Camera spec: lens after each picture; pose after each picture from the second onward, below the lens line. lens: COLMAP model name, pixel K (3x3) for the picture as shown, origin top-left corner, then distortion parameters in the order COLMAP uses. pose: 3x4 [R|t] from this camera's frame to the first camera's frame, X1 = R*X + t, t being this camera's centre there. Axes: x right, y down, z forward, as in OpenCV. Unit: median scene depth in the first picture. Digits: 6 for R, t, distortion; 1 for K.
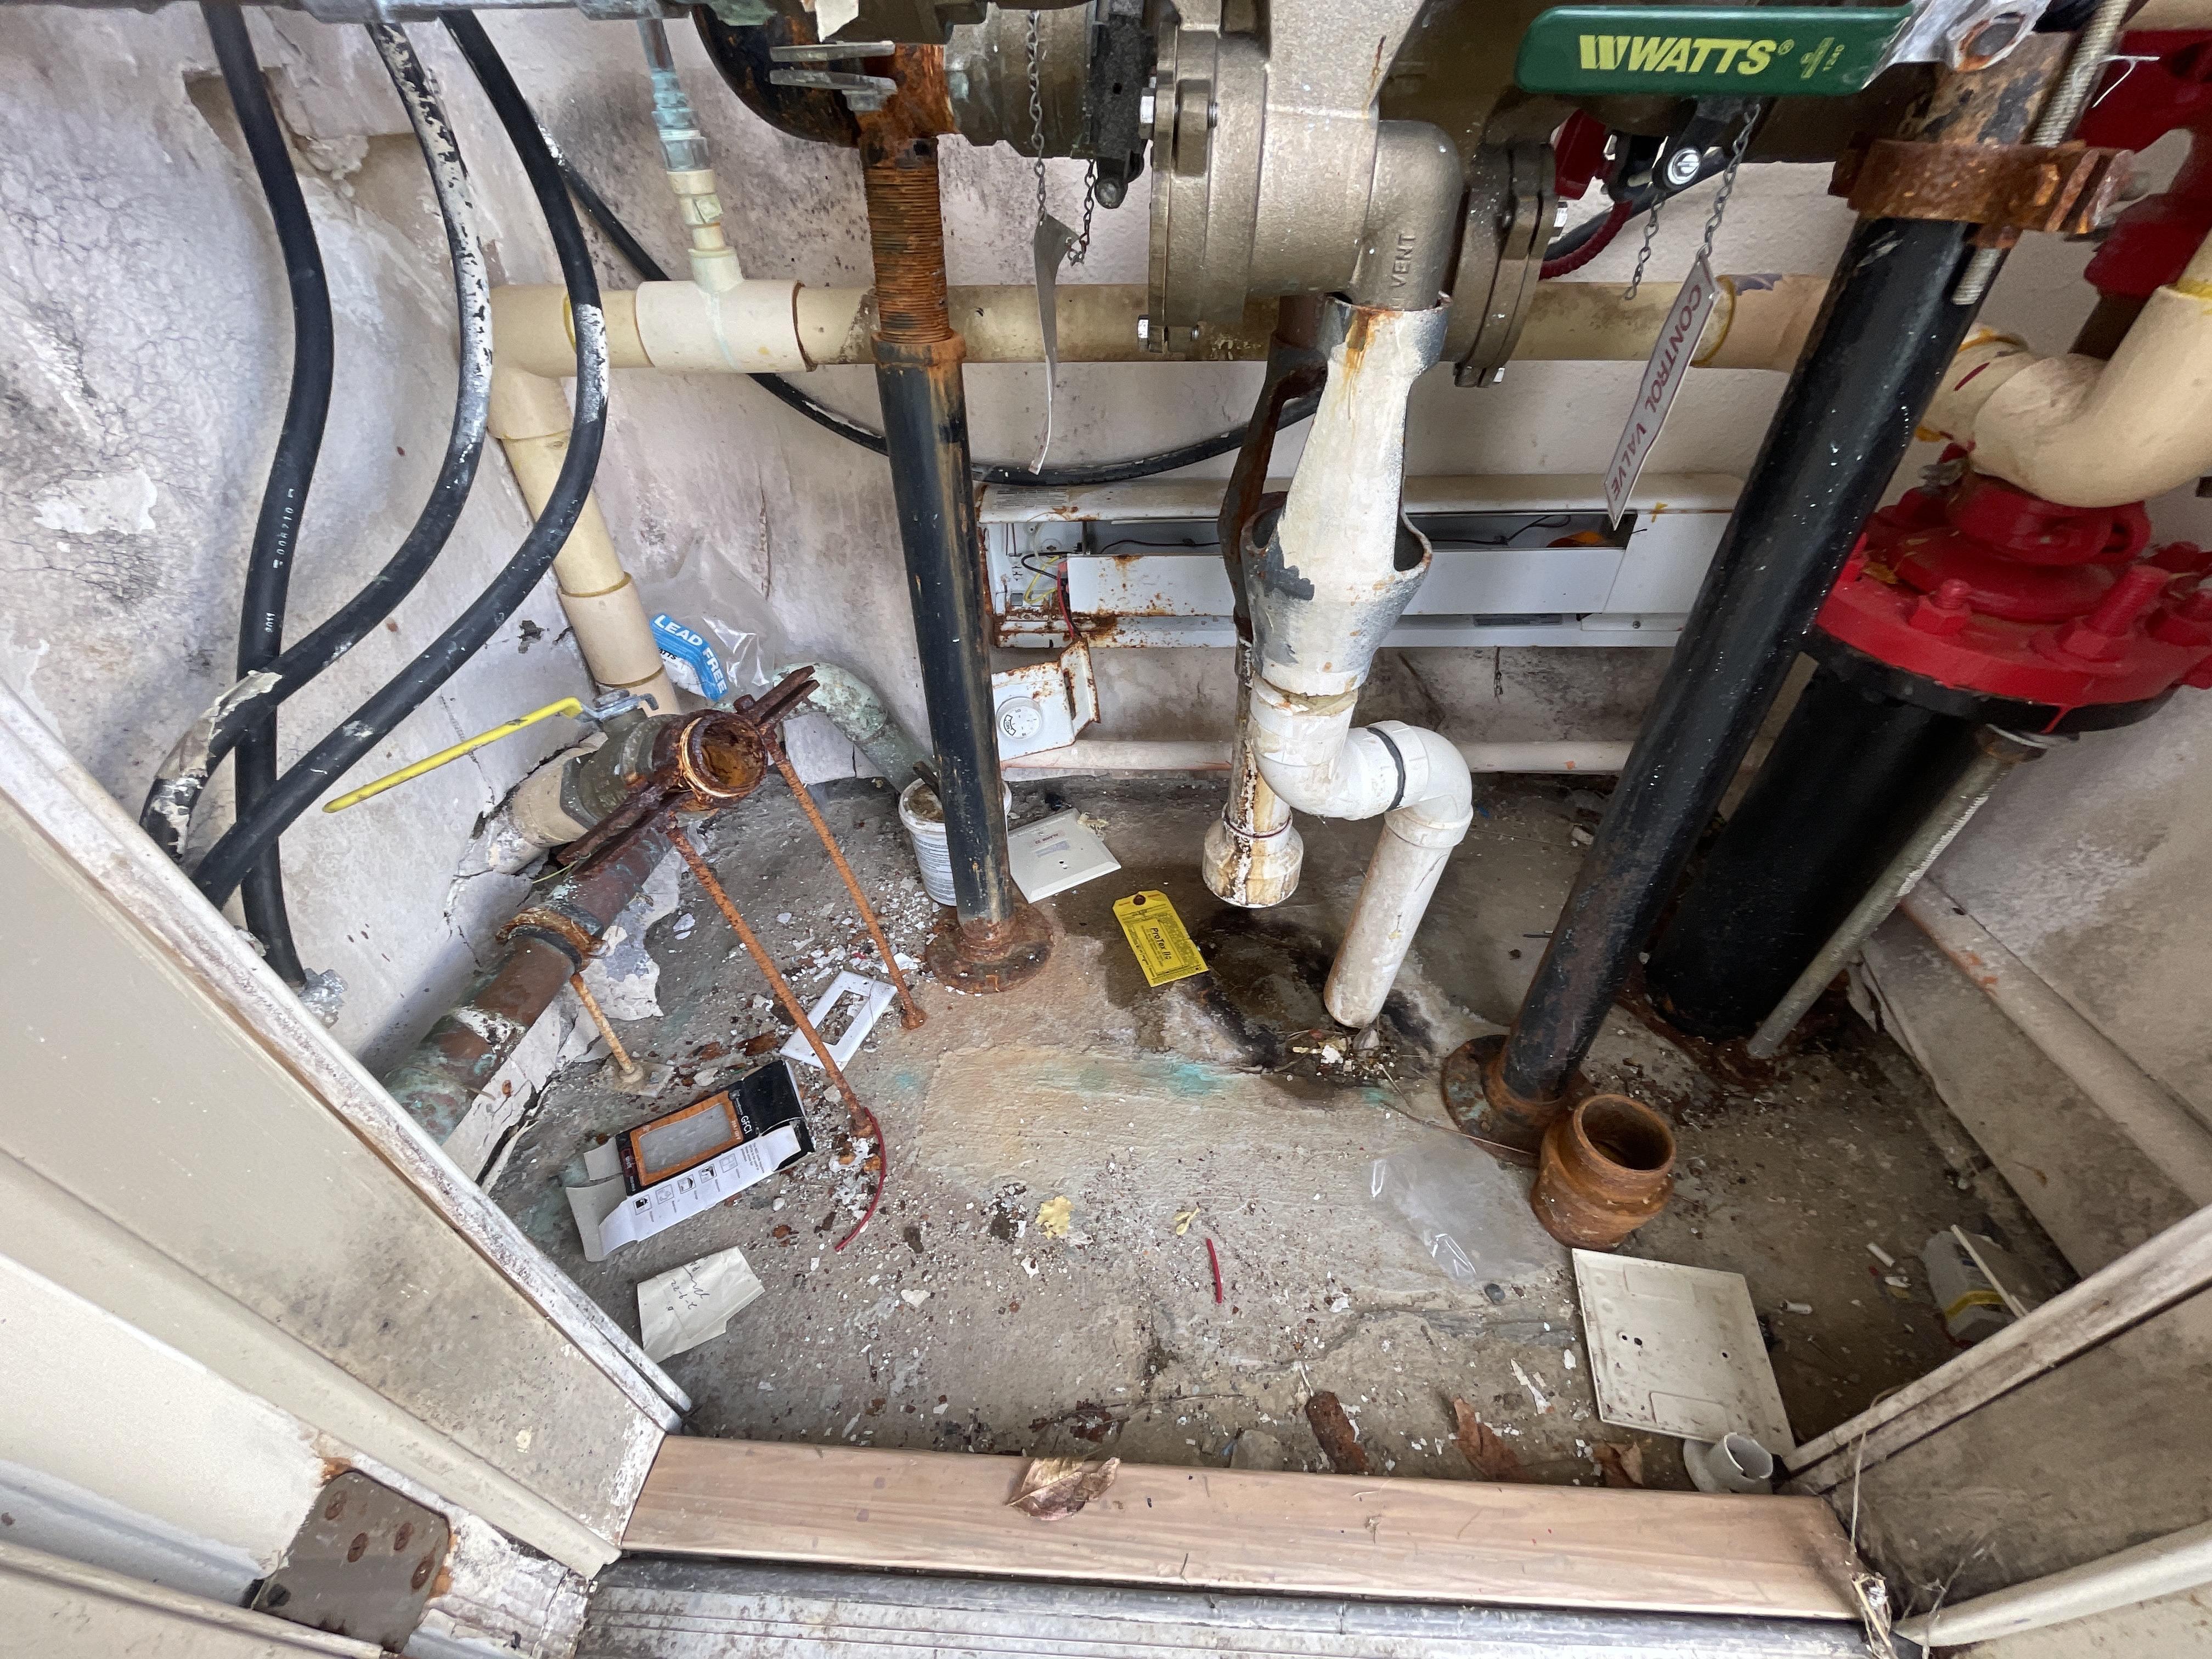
lens RADIAL K [[887.5, 0, 1101.0], [0, 887.5, 828.8], [0, 0, 1]] dist [-0.001712, 0.000098]
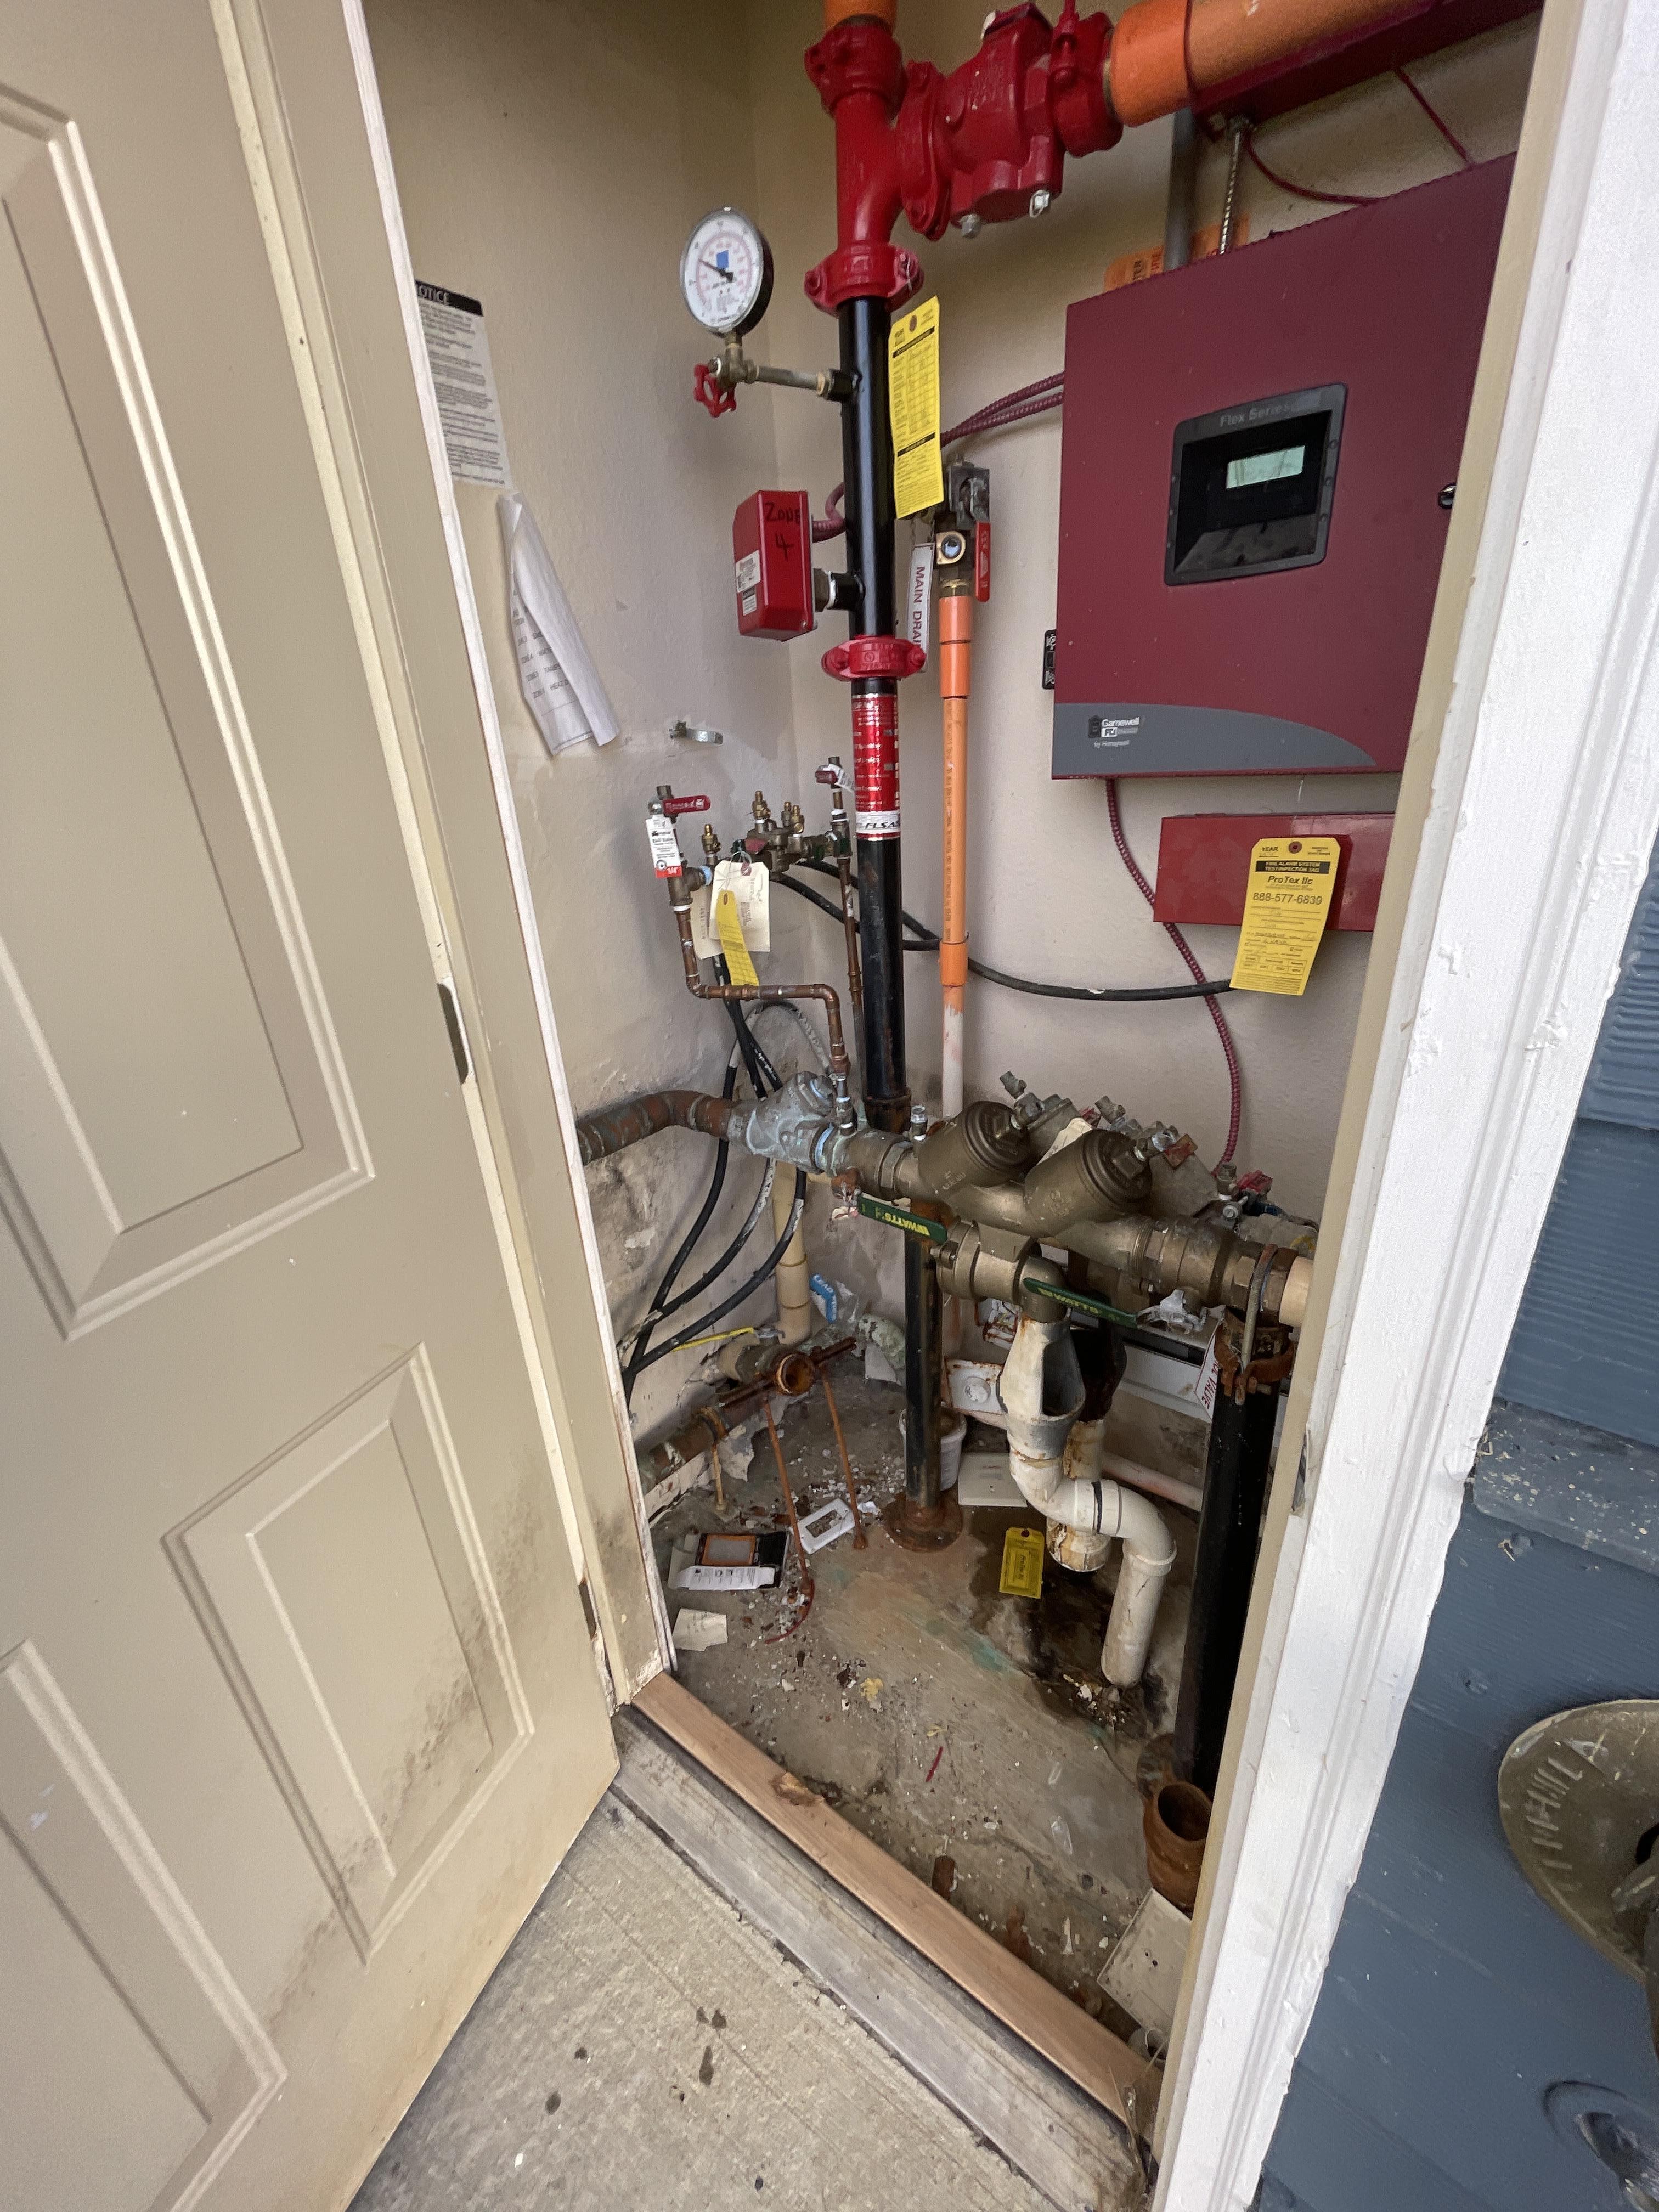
lens RADIAL K [[887.5, 0, 830.1], [0, 887.5, 1112.5], [0, 0, 1]] dist [-0.001712, 0.000098]
pose [[0.824816, 0.185323, -0.534167, 0.592271], [-0.328771, 0.925821, -0.186456, -0.255868], [0.459988, 0.329411, 0.824560, -0.836850]]
